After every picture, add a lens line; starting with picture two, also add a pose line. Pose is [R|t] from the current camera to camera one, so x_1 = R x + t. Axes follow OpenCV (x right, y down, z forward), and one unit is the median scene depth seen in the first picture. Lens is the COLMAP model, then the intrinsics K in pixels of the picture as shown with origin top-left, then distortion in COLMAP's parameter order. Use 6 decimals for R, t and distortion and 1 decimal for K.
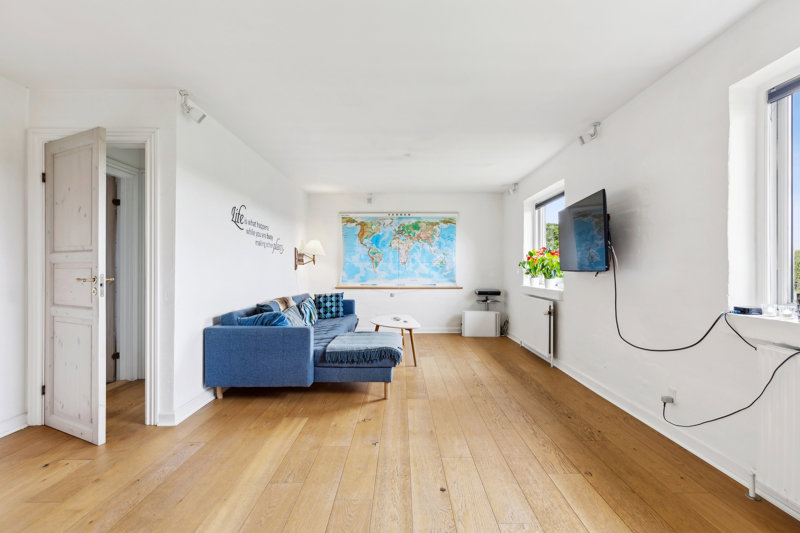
lens RADIAL K [[366.8, 0, 397.8], [0, 366.8, 267.2], [0, 0, 1]] dist [0.002473, 0.000232]
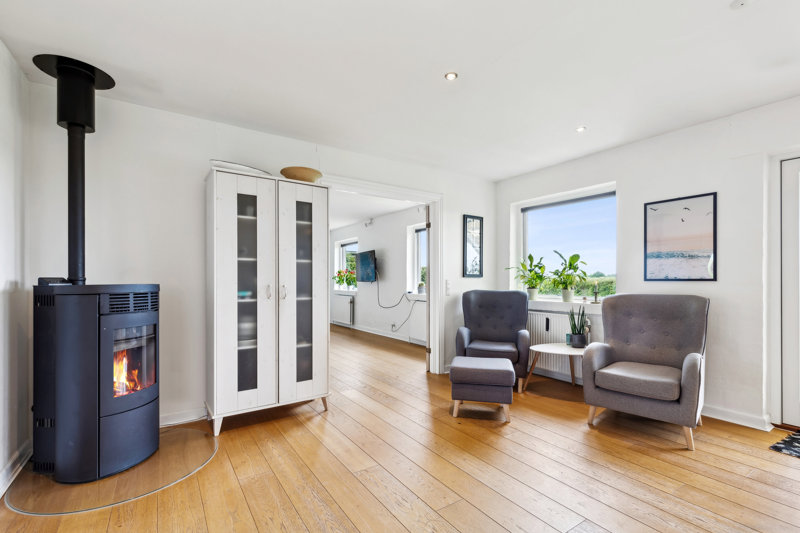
lens RADIAL K [[366.8, 0, 397.6], [0, 366.8, 273.1], [0, 0, 1]] dist [0.002473, 0.000232]
pose [[0.837639, 0.008470, 0.546158, -0.476634], [-0.000634, 0.999894, -0.014536, -0.006815], [-0.546223, 0.011830, 0.837556, -0.838158]]
